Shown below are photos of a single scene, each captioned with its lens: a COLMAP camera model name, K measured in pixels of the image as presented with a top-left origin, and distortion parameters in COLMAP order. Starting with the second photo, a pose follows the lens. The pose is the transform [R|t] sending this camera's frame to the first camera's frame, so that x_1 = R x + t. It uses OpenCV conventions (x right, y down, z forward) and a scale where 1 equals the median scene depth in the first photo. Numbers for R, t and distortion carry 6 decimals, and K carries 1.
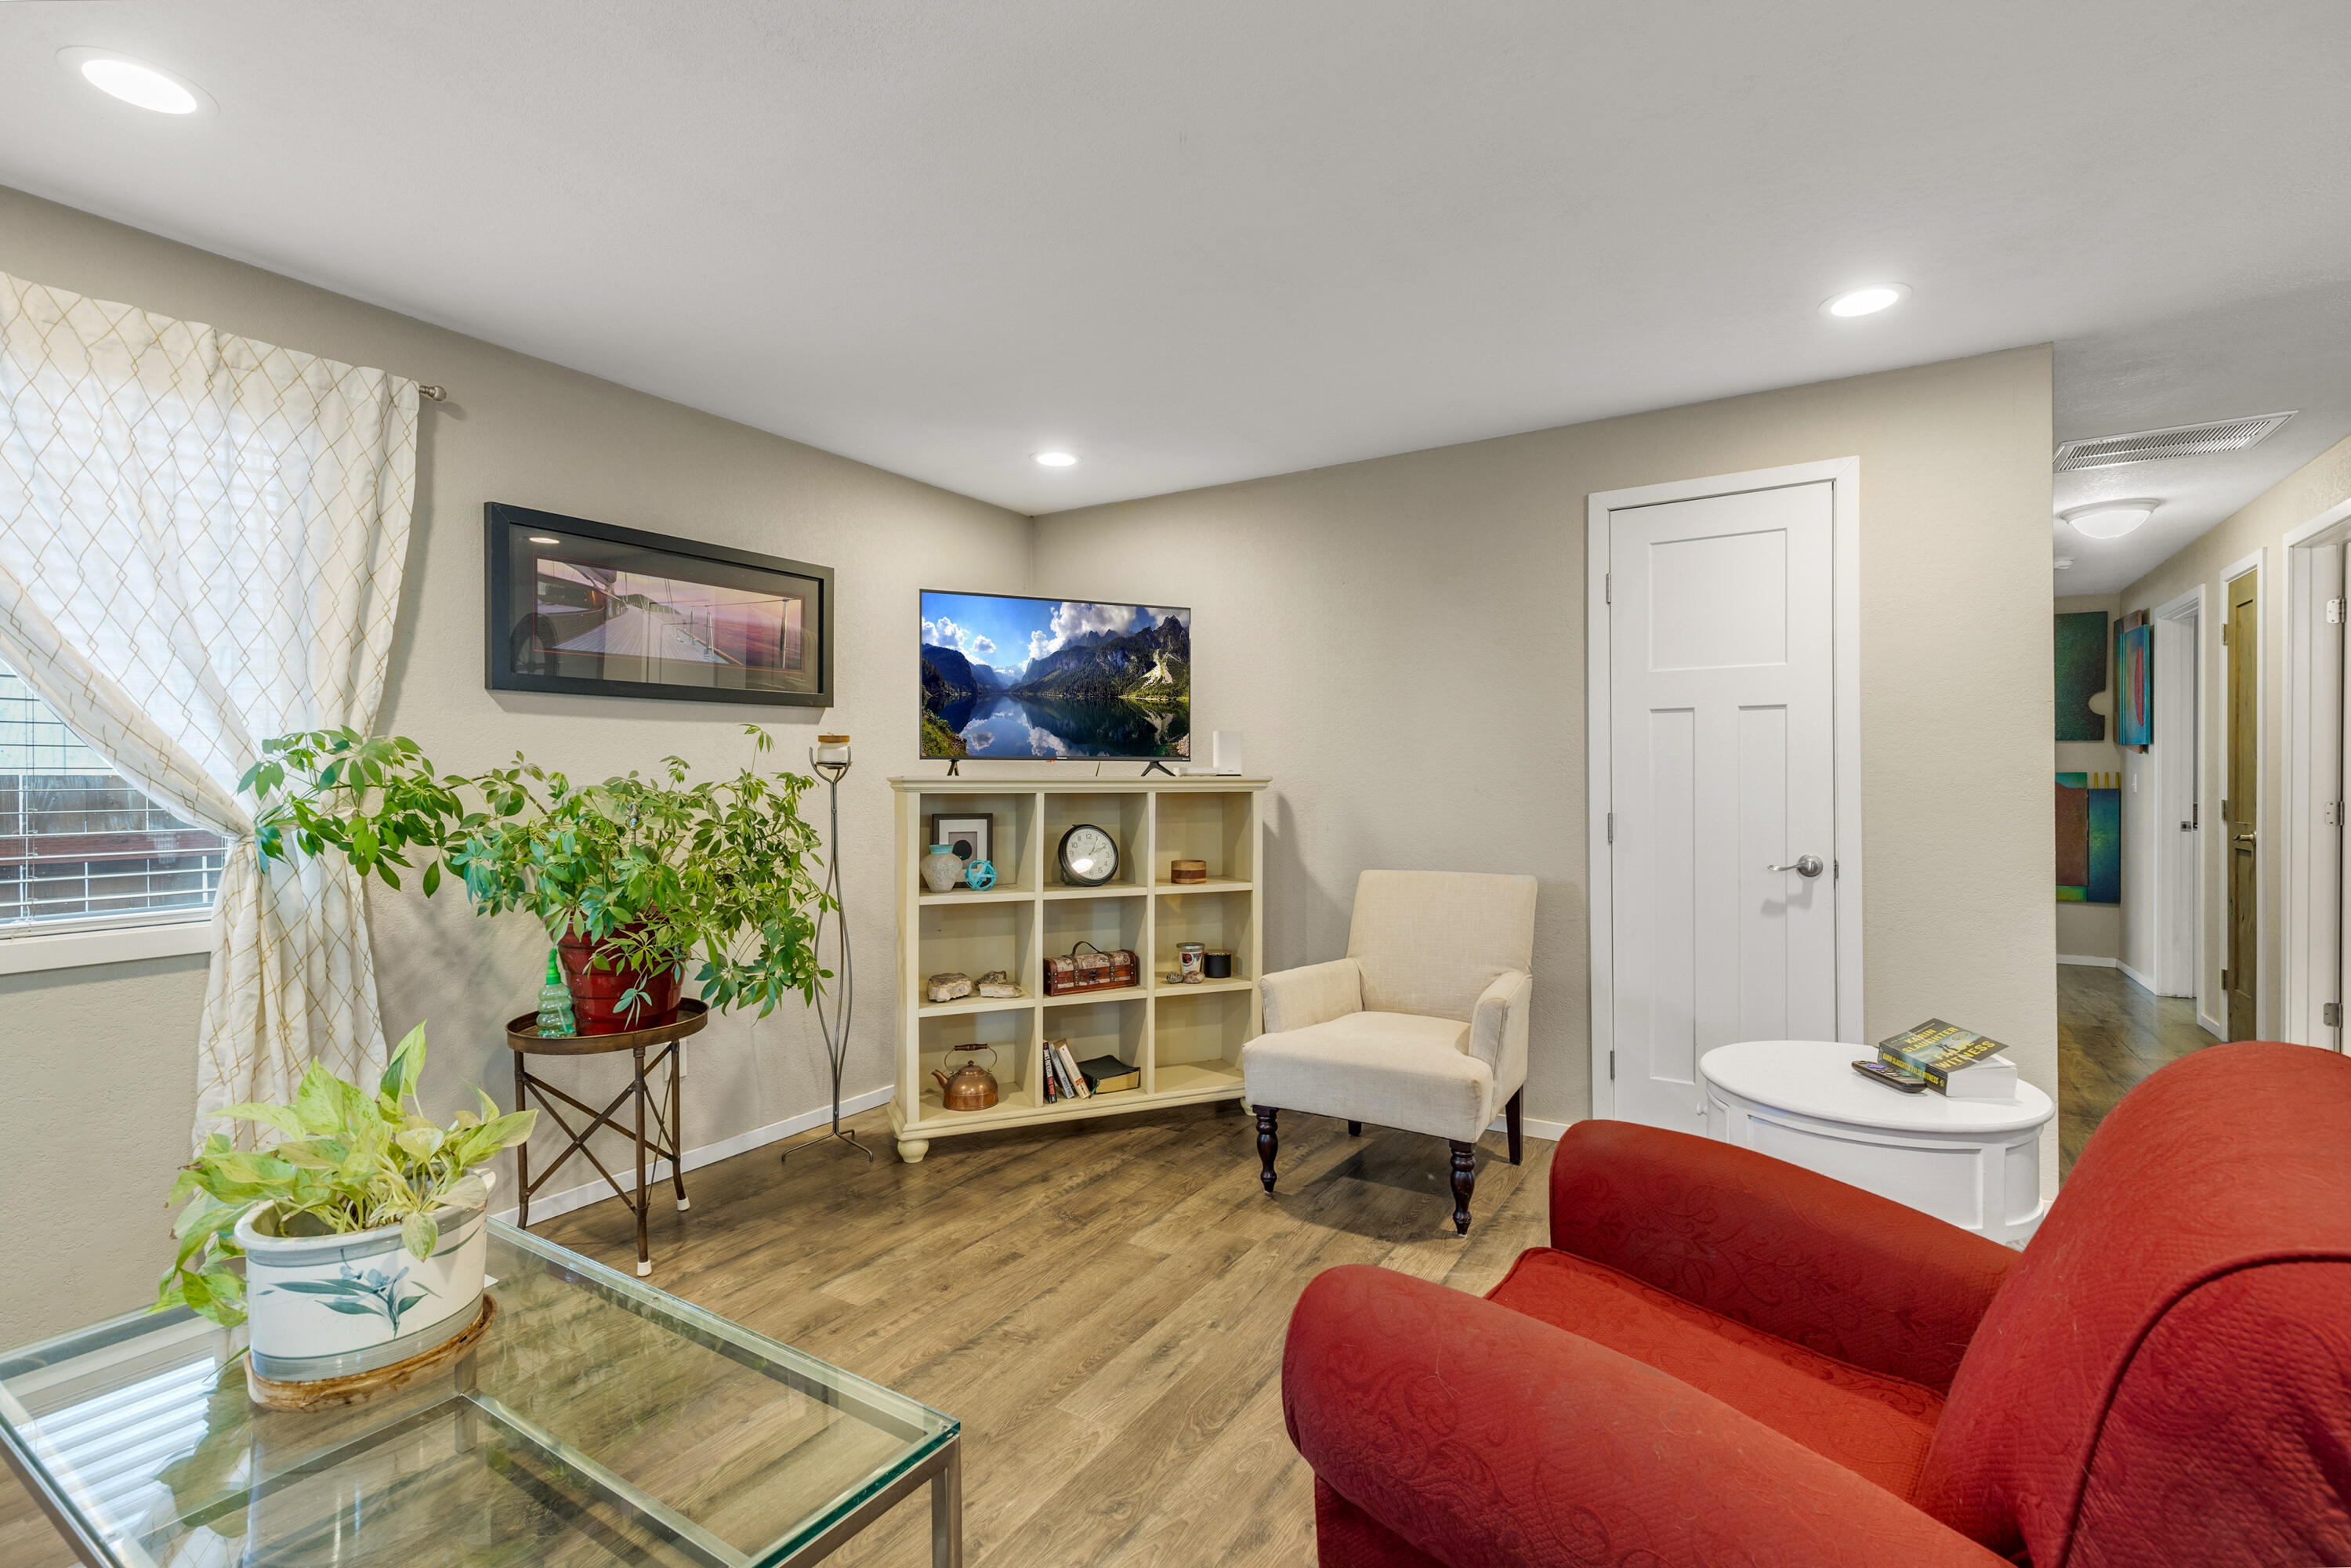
lens RADIAL K [[1073.0, 0, 1174.2], [0, 1073.0, 786.1], [0, 0, 1]] dist [0.008527, -0.000820]
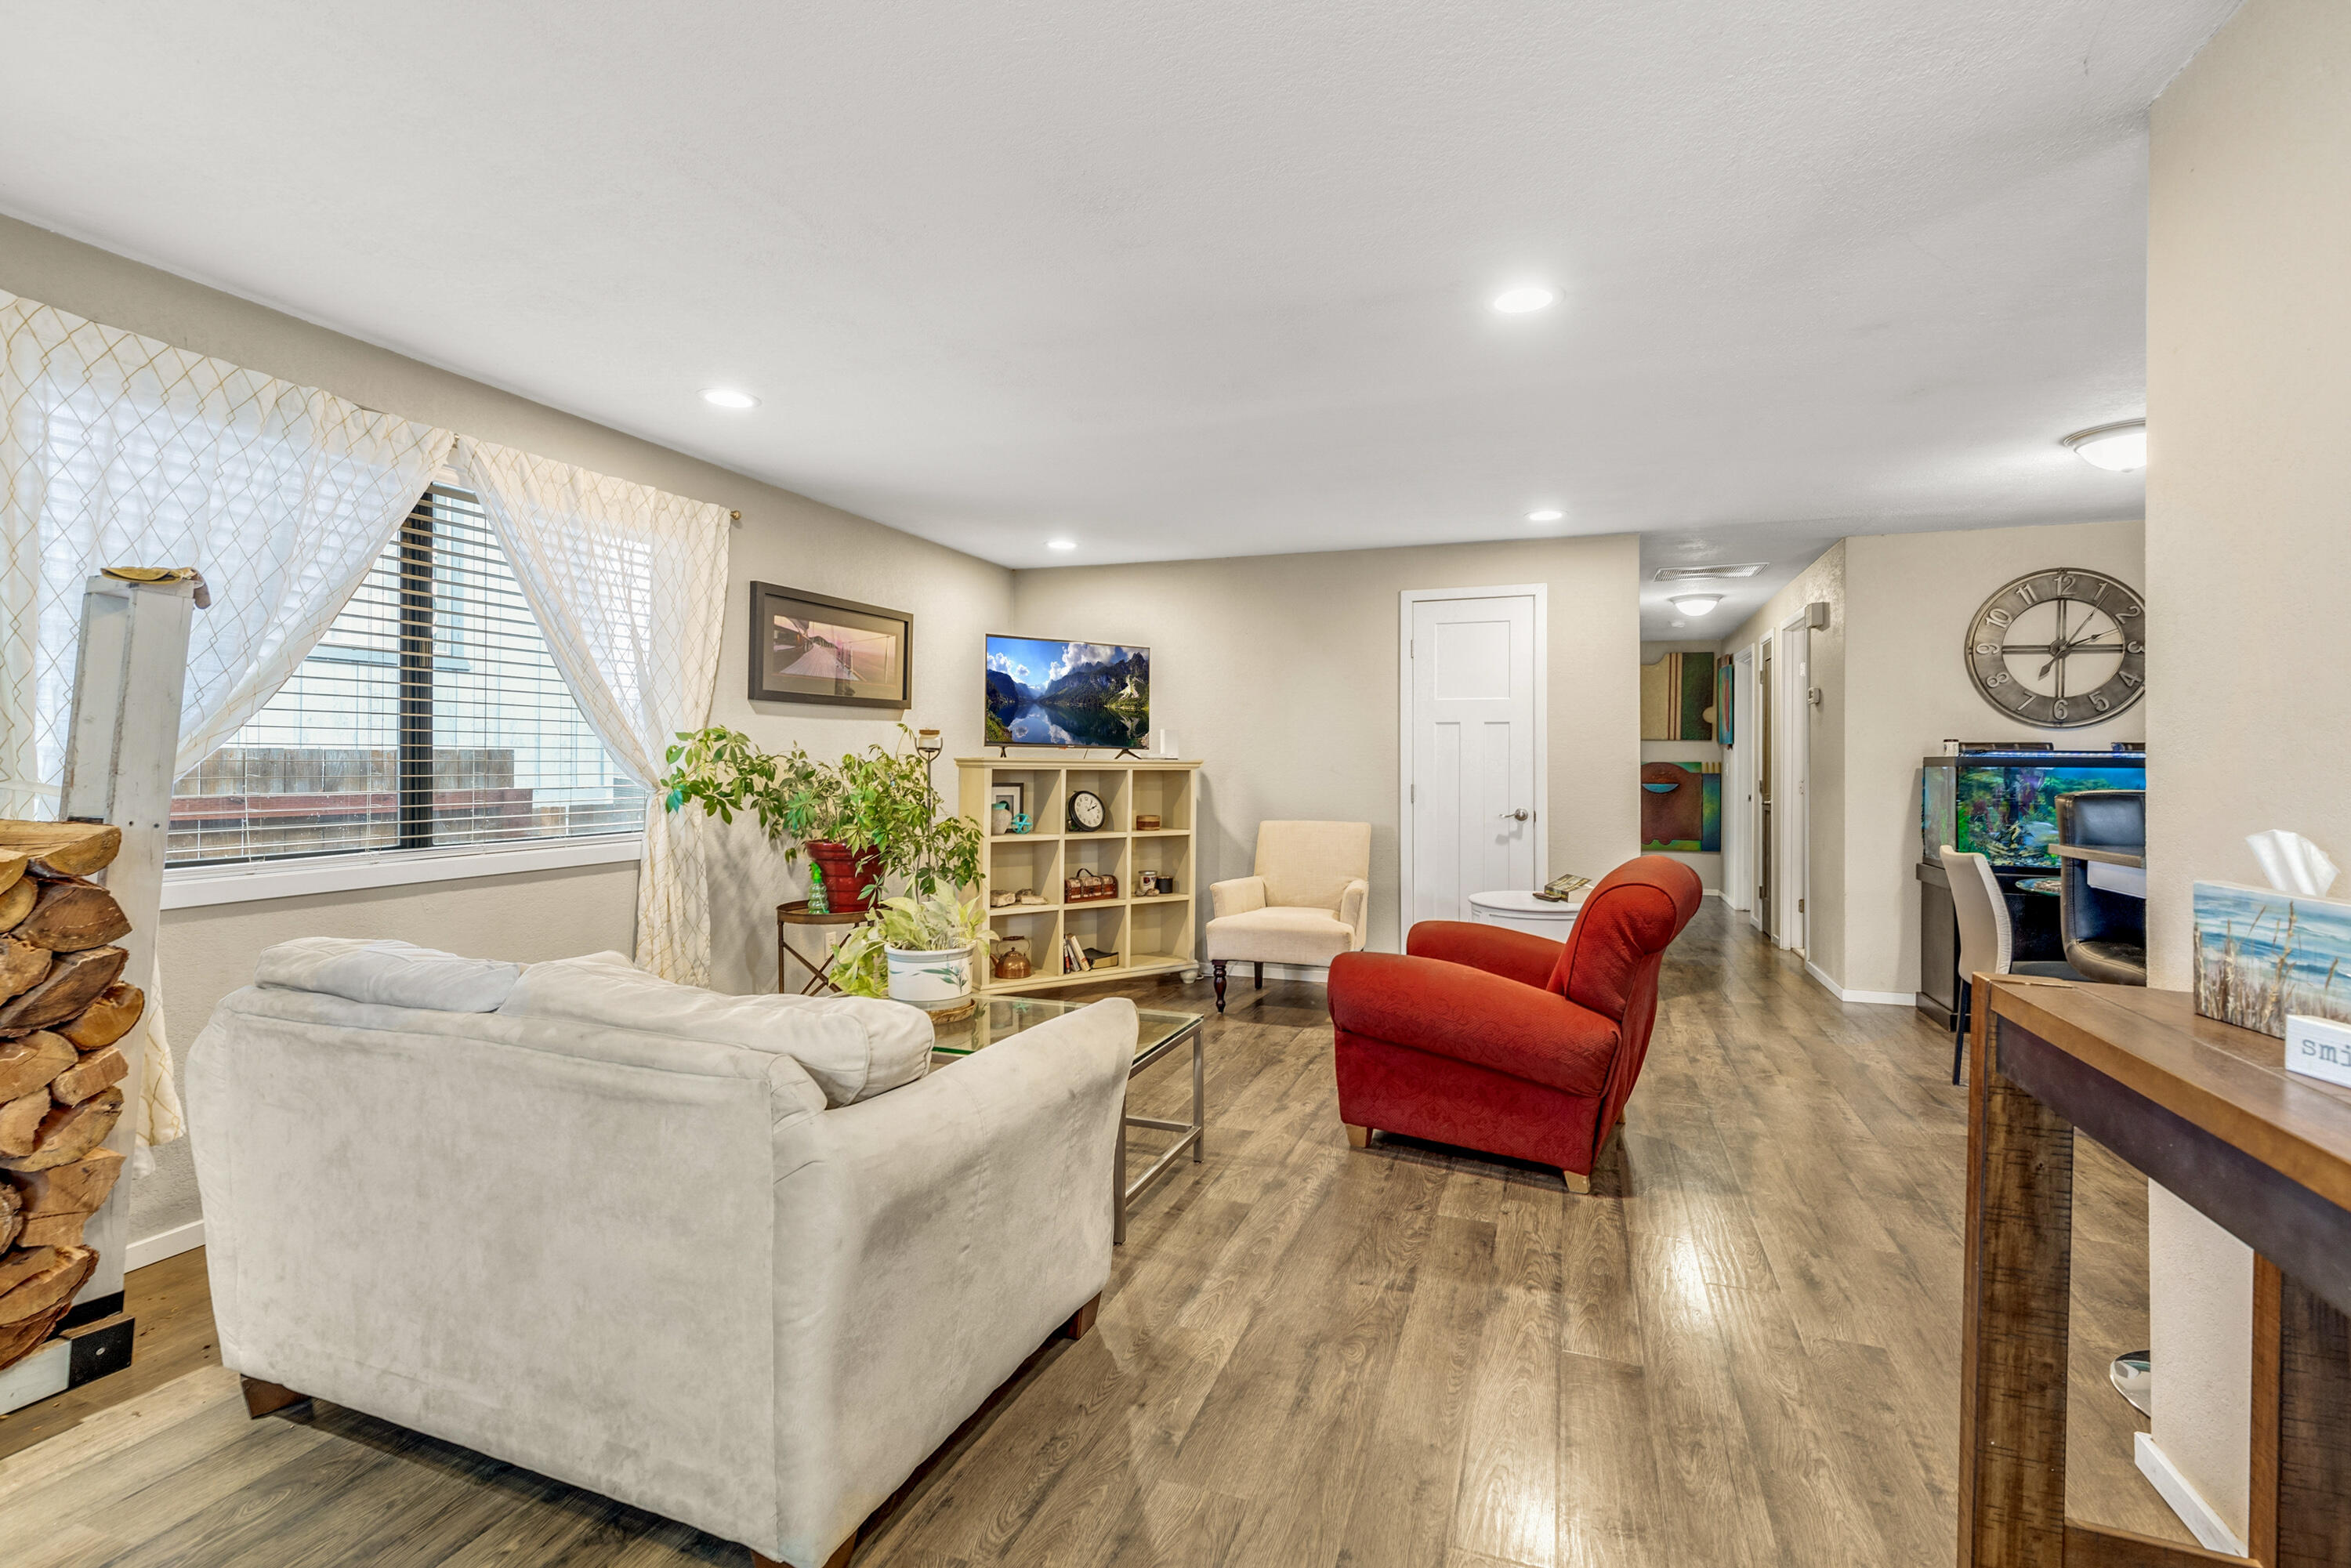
lens RADIAL K [[1073.0, 0, 1176.5], [0, 1073.0, 753.4], [0, 0, 1]] dist [0.008527, -0.000820]
pose [[0.978175, 0.011574, 0.207461, -0.277894], [-0.008714, 0.999854, -0.014694, 0.004776], [-0.207600, 0.012565, 0.978133, -0.513338]]
